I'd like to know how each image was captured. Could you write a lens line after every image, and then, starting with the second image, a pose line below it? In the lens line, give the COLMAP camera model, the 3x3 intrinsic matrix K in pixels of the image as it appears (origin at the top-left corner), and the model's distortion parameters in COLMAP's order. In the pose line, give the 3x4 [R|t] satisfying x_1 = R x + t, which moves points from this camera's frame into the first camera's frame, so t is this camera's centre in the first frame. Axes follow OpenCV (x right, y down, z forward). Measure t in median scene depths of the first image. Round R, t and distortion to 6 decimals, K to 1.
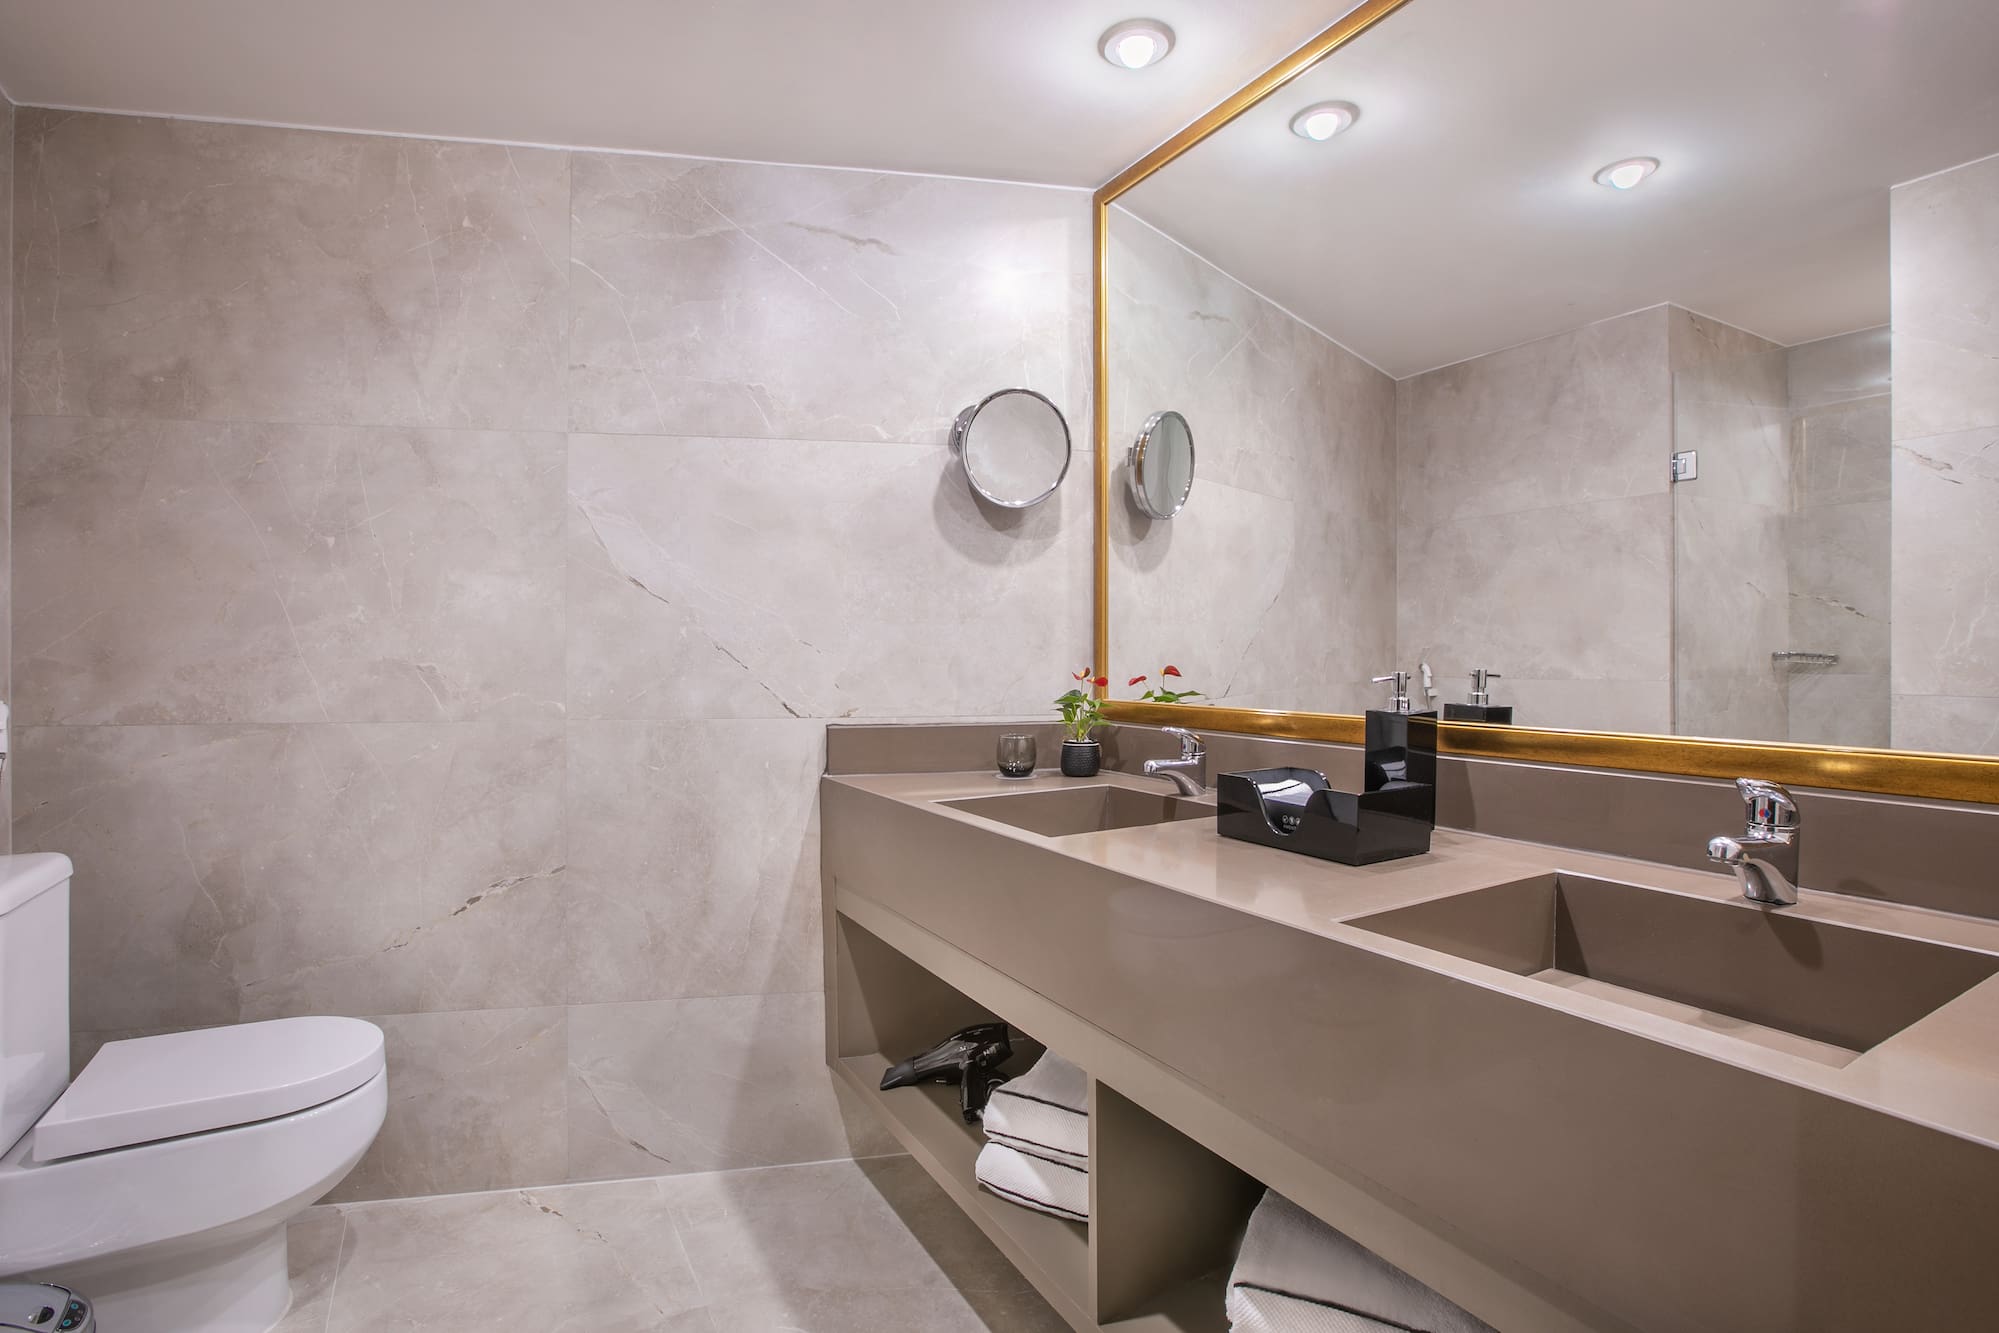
lens RADIAL K [[945.4, 0, 999.5], [0, 945.4, 666.5], [0, 0, 1]] dist [-0.035085, 0.000412]
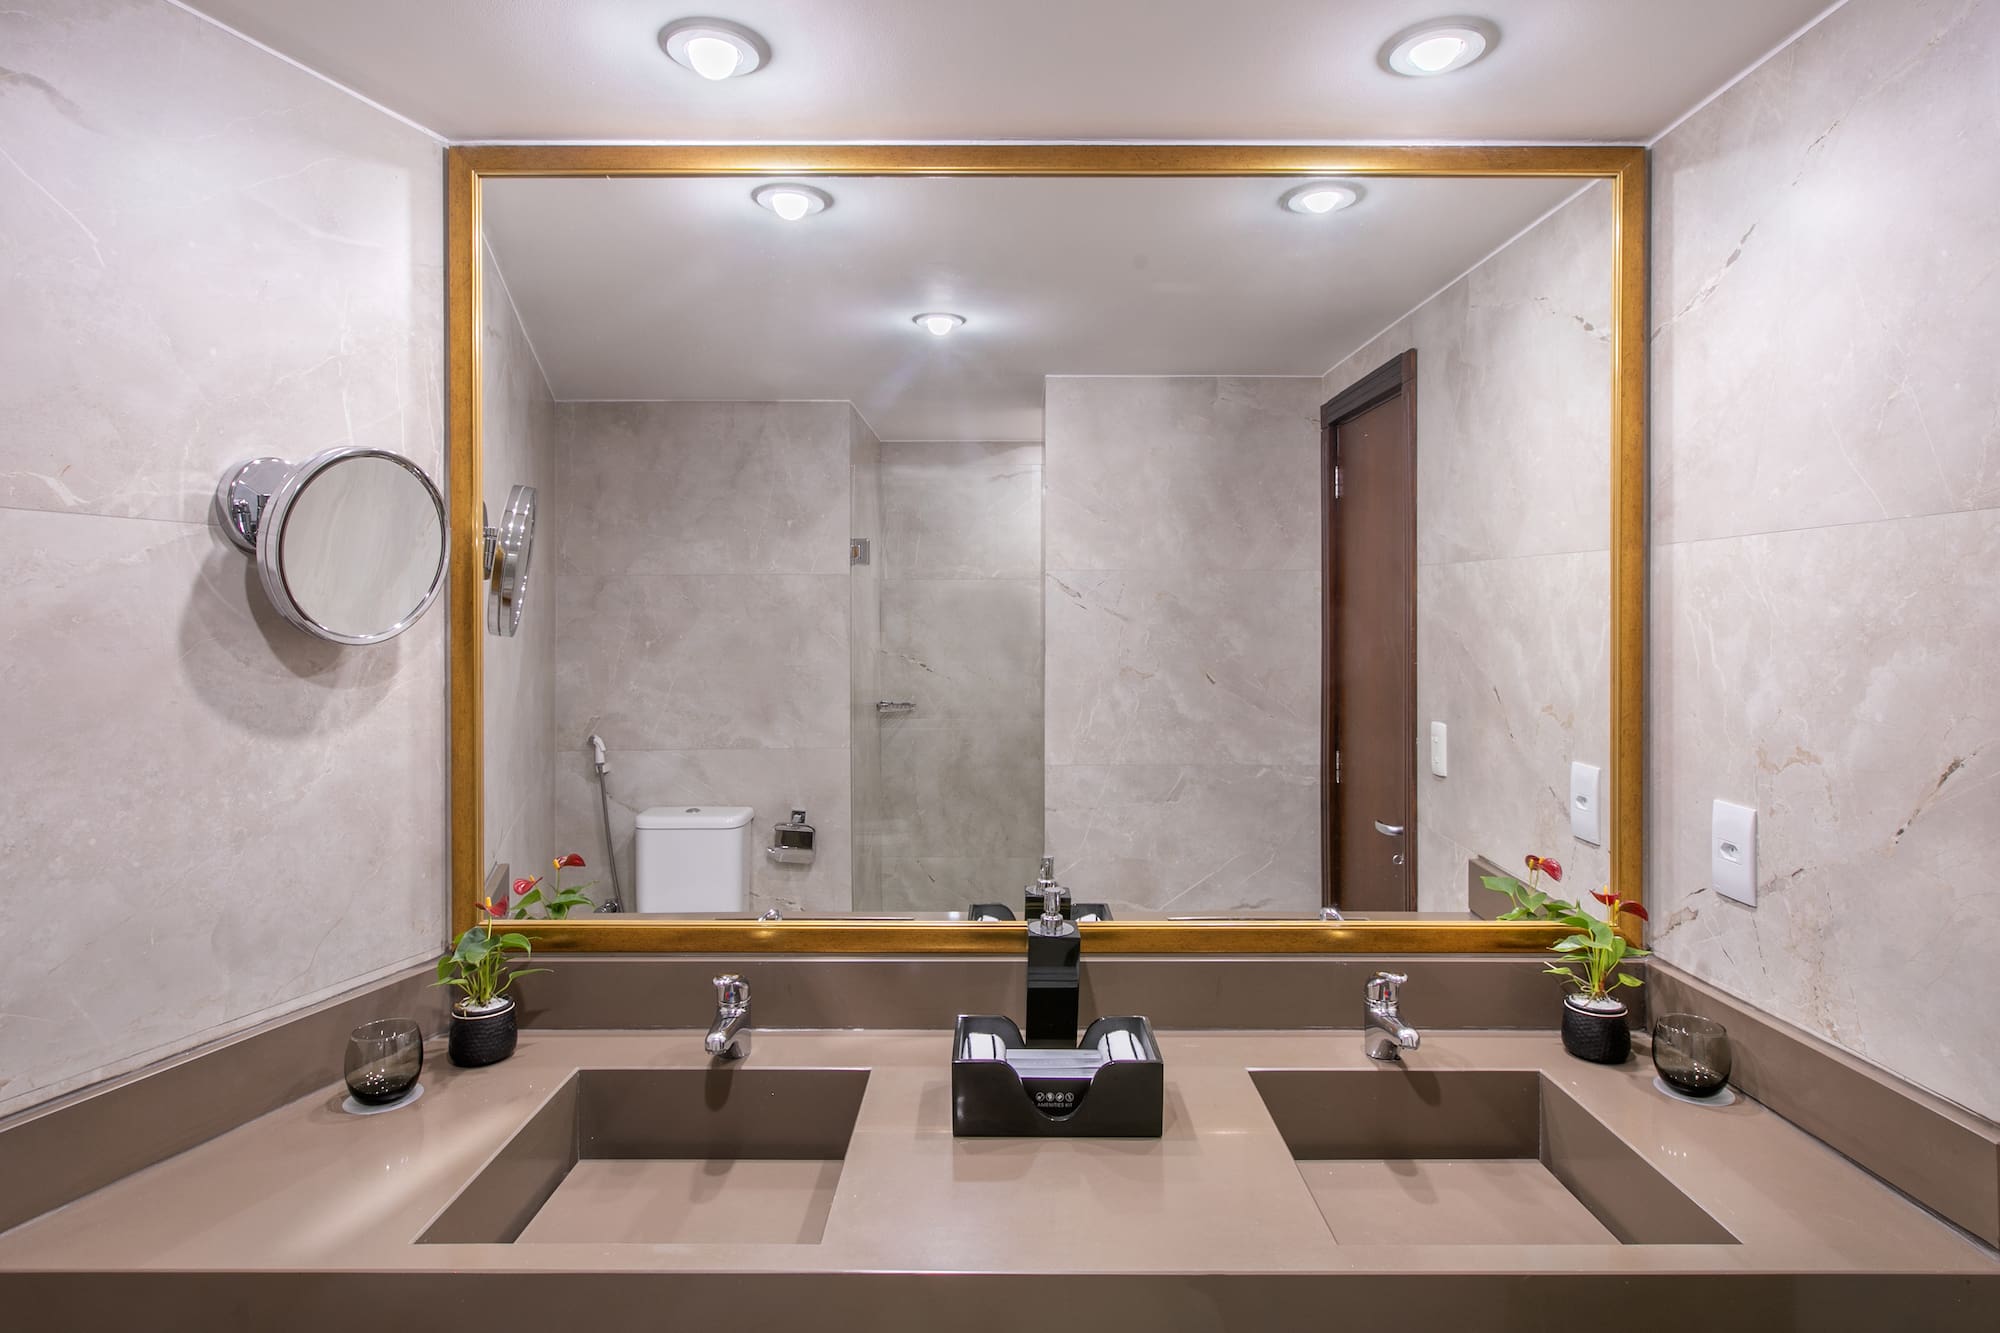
lens RADIAL K [[1053.5, 0, 1001.2], [0, 1053.5, 626.5], [0, 0, 1]] dist [0.003322, 0.000608]
pose [[0.502562, -0.006755, 0.864515, -0.340012], [0.011814, 0.999930, 0.000946, -0.168100], [-0.864460, 0.009738, 0.502606, 0.302308]]
